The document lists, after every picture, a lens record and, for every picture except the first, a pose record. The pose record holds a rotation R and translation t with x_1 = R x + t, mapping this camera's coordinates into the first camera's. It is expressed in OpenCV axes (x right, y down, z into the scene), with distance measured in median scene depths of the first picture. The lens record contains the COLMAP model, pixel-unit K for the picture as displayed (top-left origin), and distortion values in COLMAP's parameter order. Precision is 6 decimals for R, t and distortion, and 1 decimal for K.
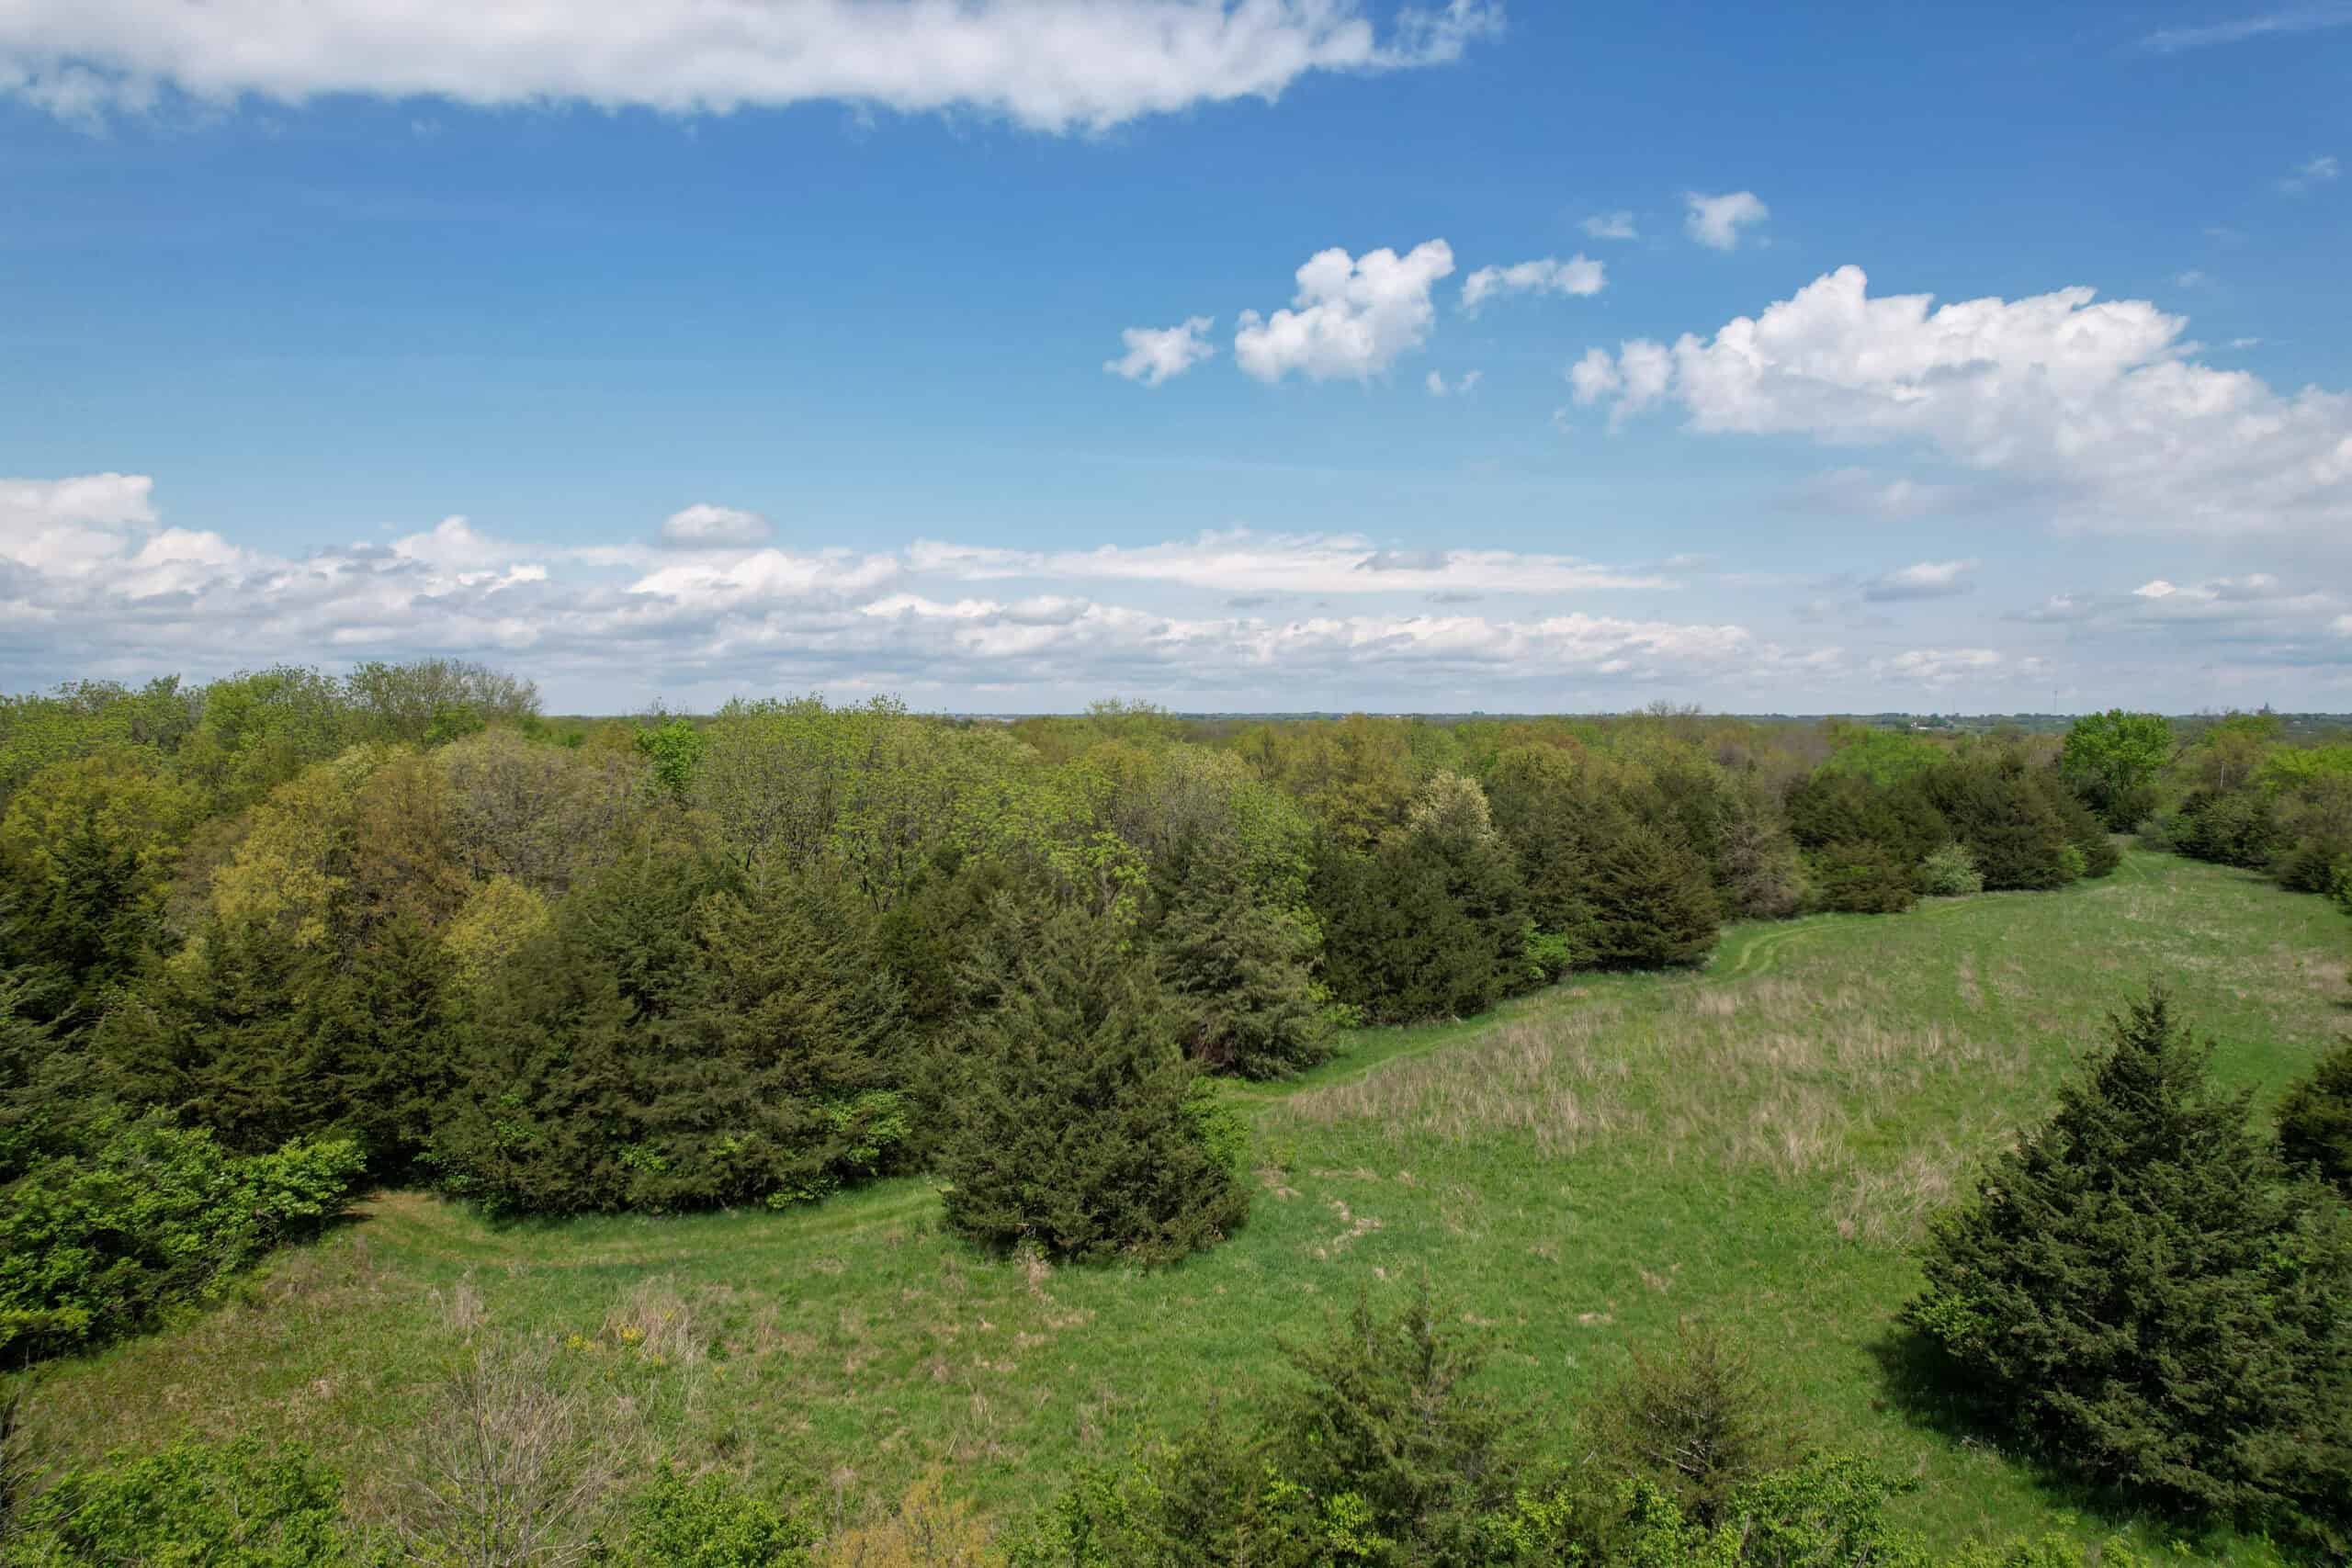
lens RADIAL K [[1508.1, 0, 1160.0], [0, 1508.1, 789.5], [0, 0, 1]] dist [-0.072349, 0.064860]
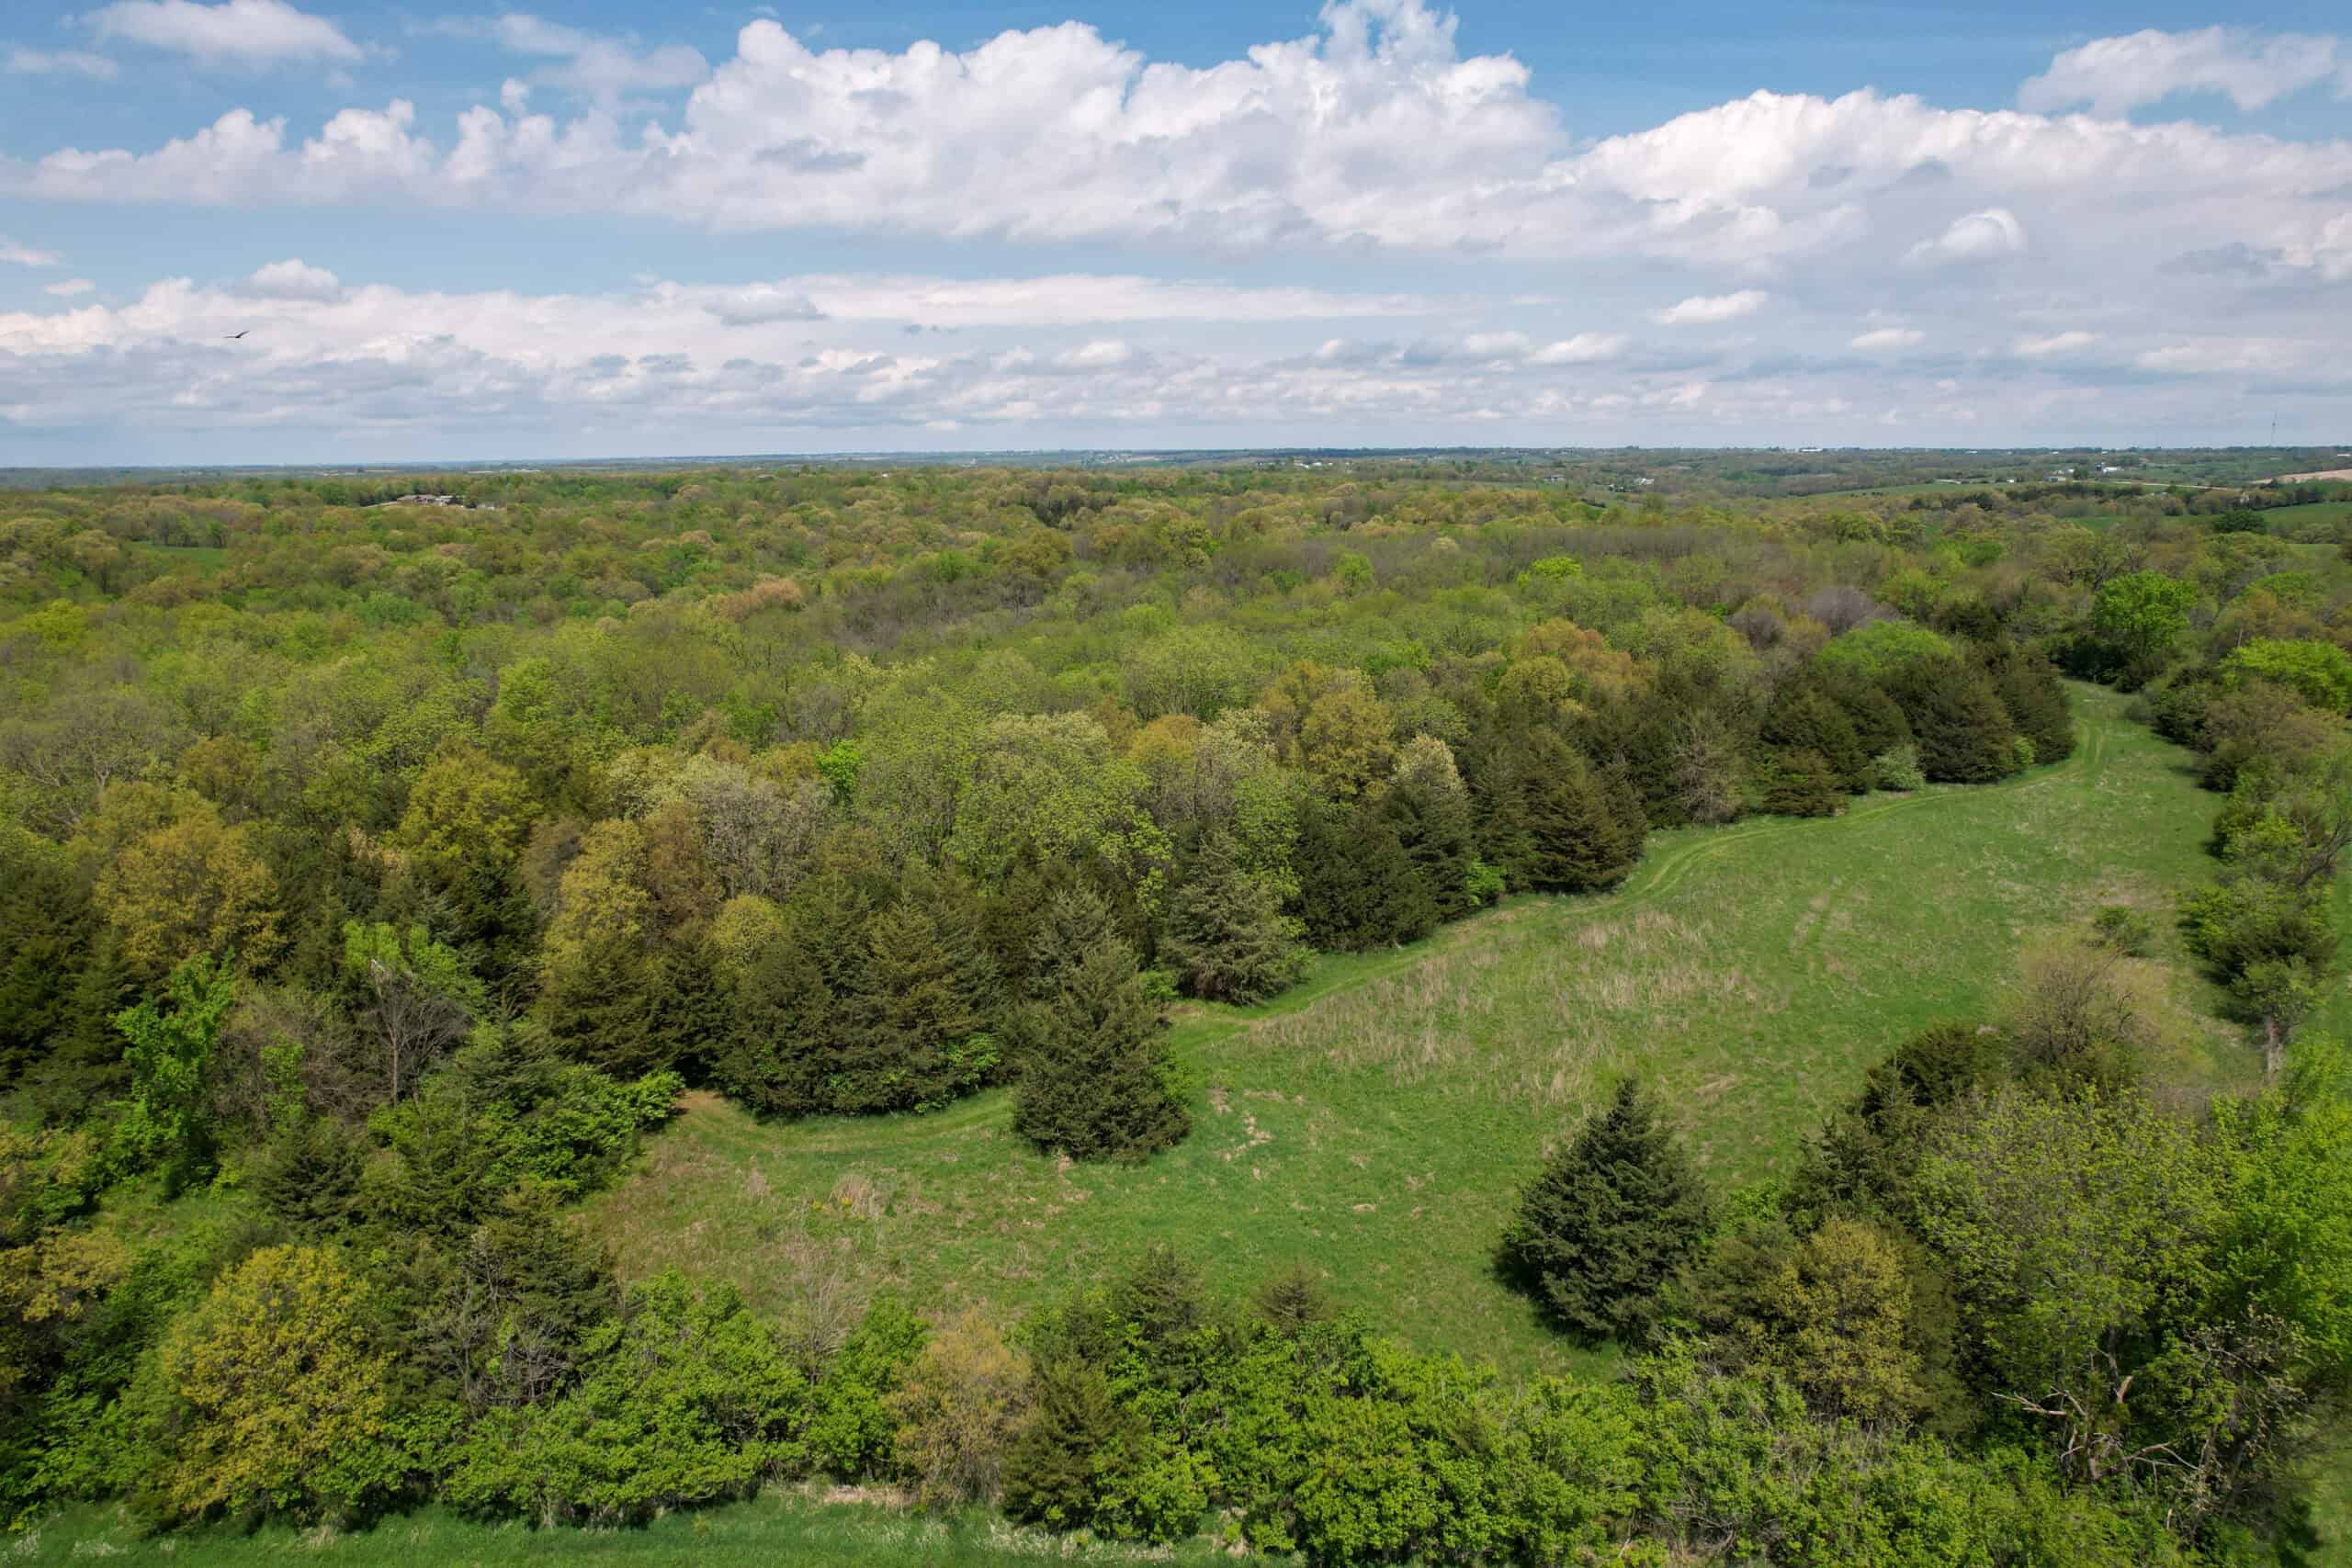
lens RADIAL K [[1508.1, 0, 1170.0], [0, 1508.1, 784.4], [0, 0, 1]] dist [-0.072349, 0.064860]
pose [[0.996346, 0.015358, -0.084017, 0.161506], [-0.000822, 0.985379, 0.170374, -0.369655], [0.085405, -0.169682, 0.981791, -0.575698]]
